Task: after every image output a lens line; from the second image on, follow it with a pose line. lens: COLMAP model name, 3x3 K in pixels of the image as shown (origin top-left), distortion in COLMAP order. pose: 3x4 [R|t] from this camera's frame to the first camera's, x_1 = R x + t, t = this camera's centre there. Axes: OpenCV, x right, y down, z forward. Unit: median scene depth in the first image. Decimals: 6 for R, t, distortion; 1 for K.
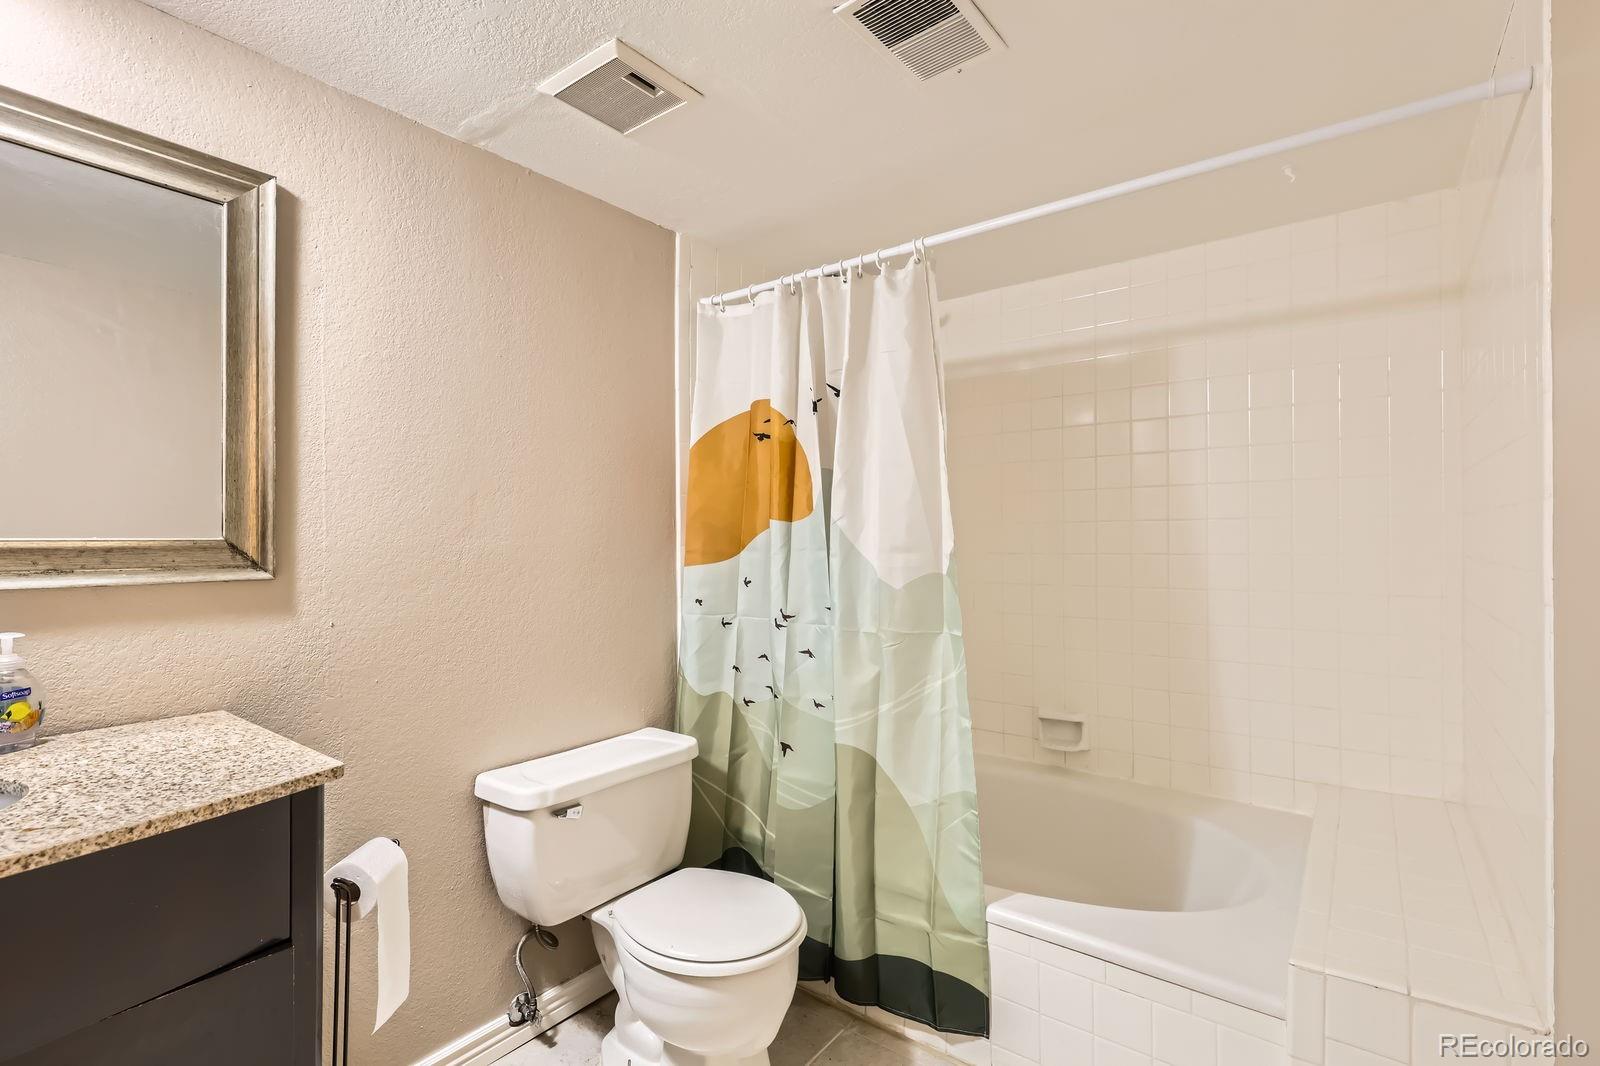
lens RADIAL K [[736.4, 0, 802.3], [0, 736.4, 528.9], [0, 0, 1]] dist [0.002967, -0.000608]
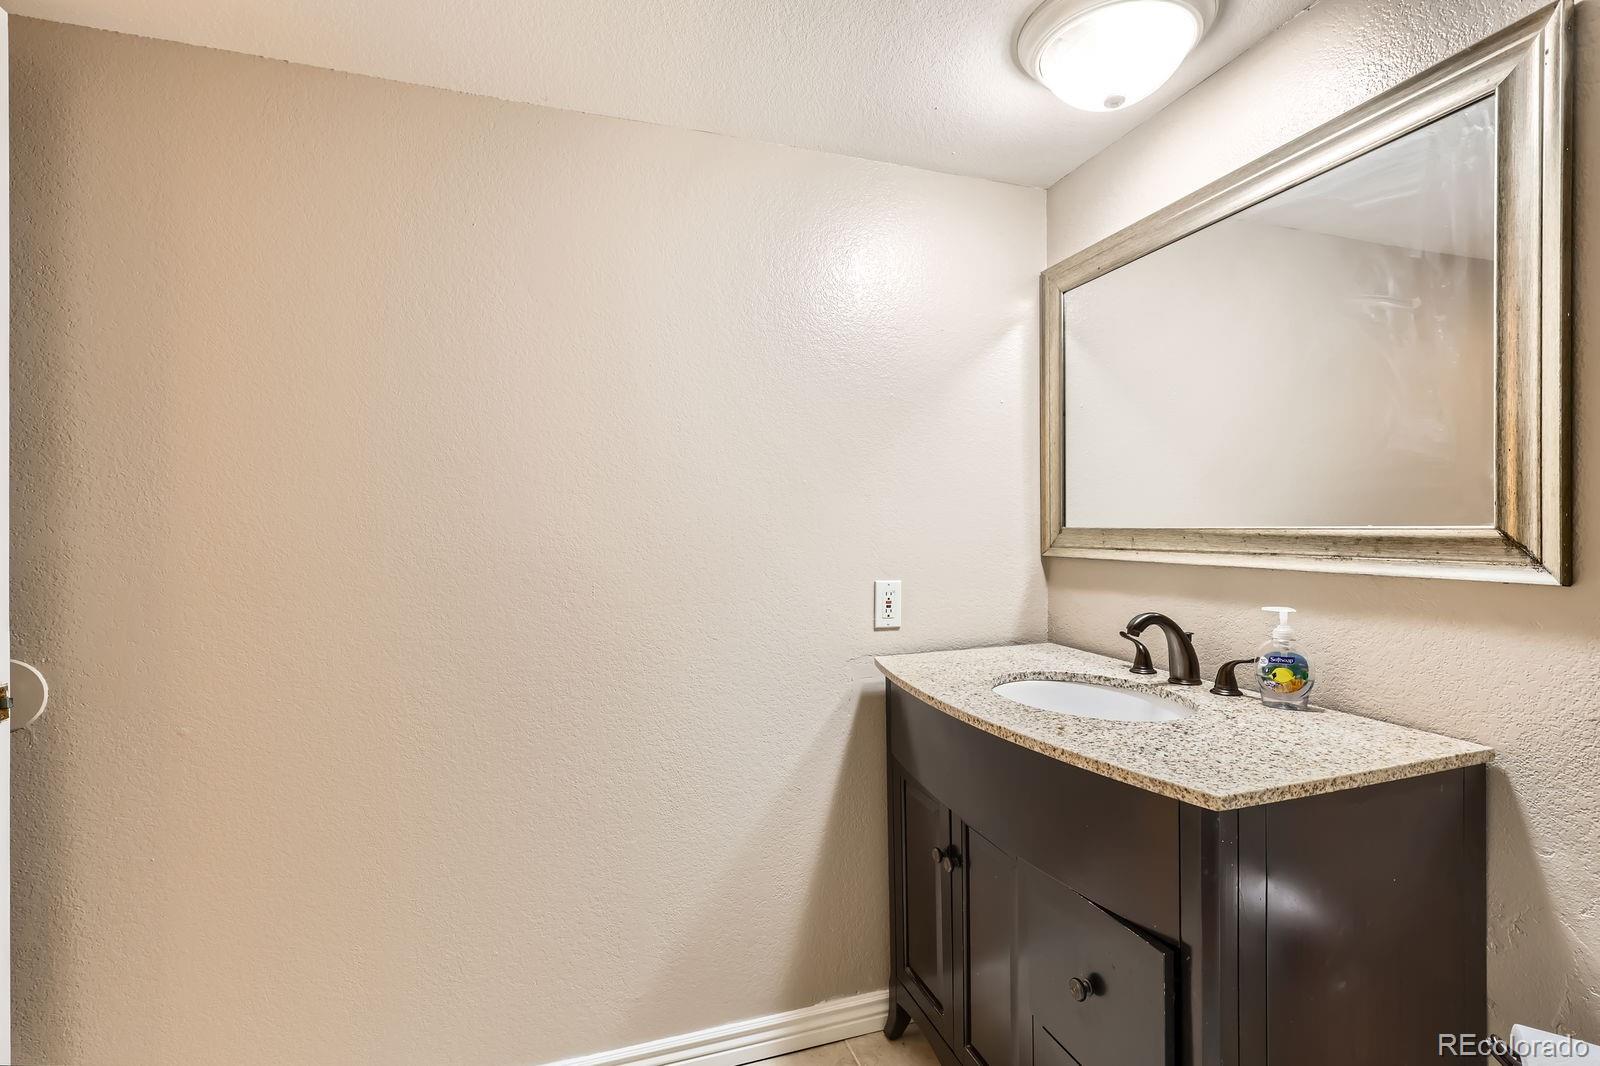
lens RADIAL K [[736.4, 0, 802.3], [0, 736.4, 528.9], [0, 0, 1]] dist [0.002967, -0.000608]
pose [[-0.552136, 0.008302, -0.833713, 0.302454], [0.011105, 0.999935, 0.002602, 0.004947], [0.833680, -0.007822, -0.552192, 0.953731]]
